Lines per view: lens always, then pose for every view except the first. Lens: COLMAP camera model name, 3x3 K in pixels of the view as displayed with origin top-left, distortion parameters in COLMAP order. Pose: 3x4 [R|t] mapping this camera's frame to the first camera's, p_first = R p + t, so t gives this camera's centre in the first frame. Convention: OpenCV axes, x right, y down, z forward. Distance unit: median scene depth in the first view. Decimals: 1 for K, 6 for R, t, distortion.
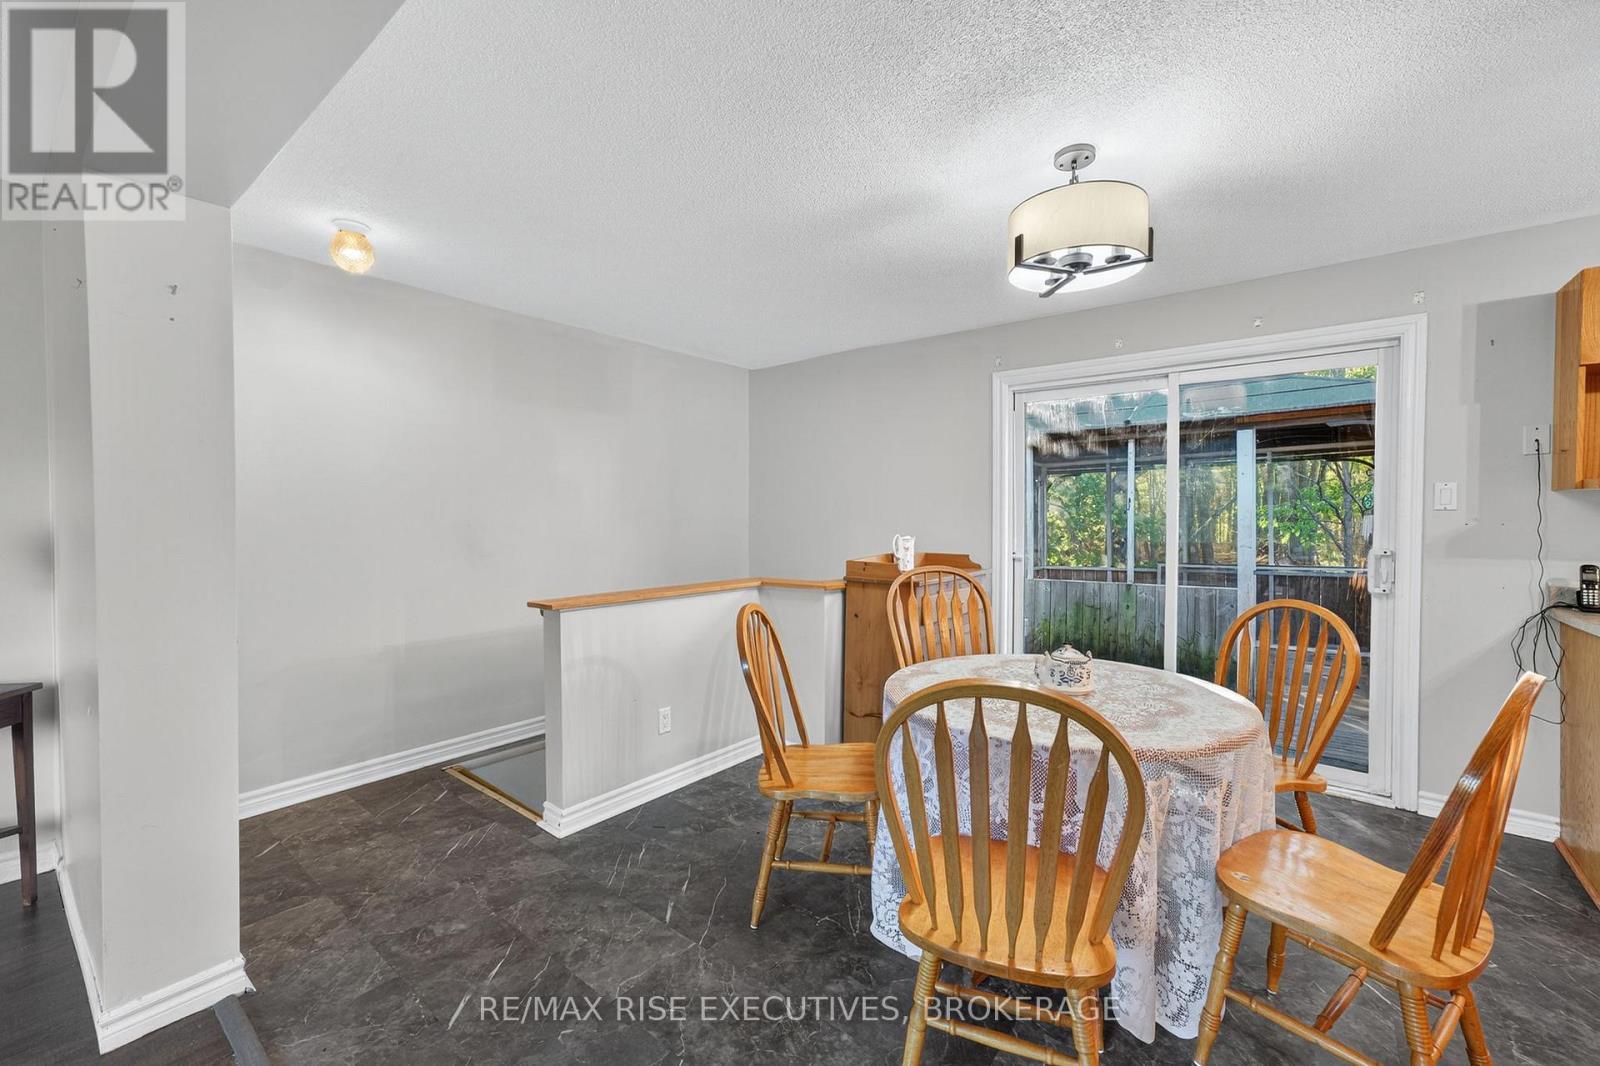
lens RADIAL K [[645.3, 0, 801.9], [0, 645.3, 526.2], [0, 0, 1]] dist [-0.008033, 0.003461]
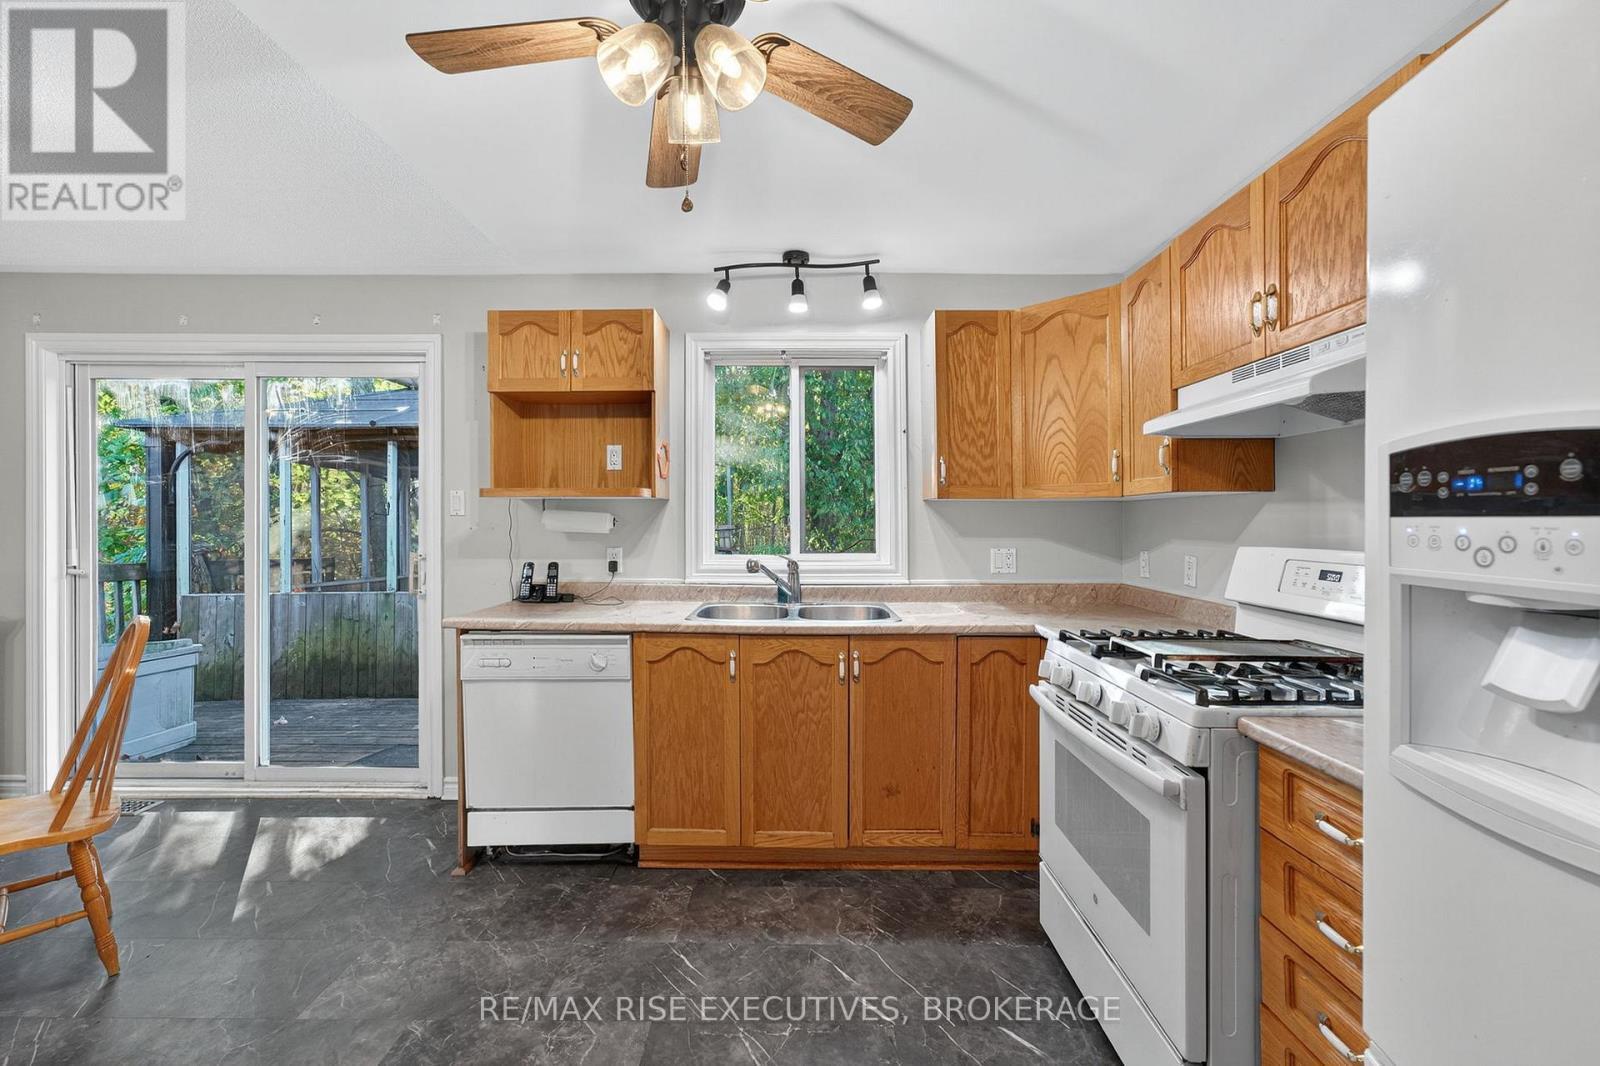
lens RADIAL K [[645.3, 0, 769.7], [0, 645.3, 522.4], [0, 0, 1]] dist [-0.008033, 0.003461]
pose [[0.802040, -0.003470, 0.597261, 0.459295], [0.011751, 0.999881, -0.009970, 0.002416], [-0.597155, 0.015014, 0.801985, -0.117634]]
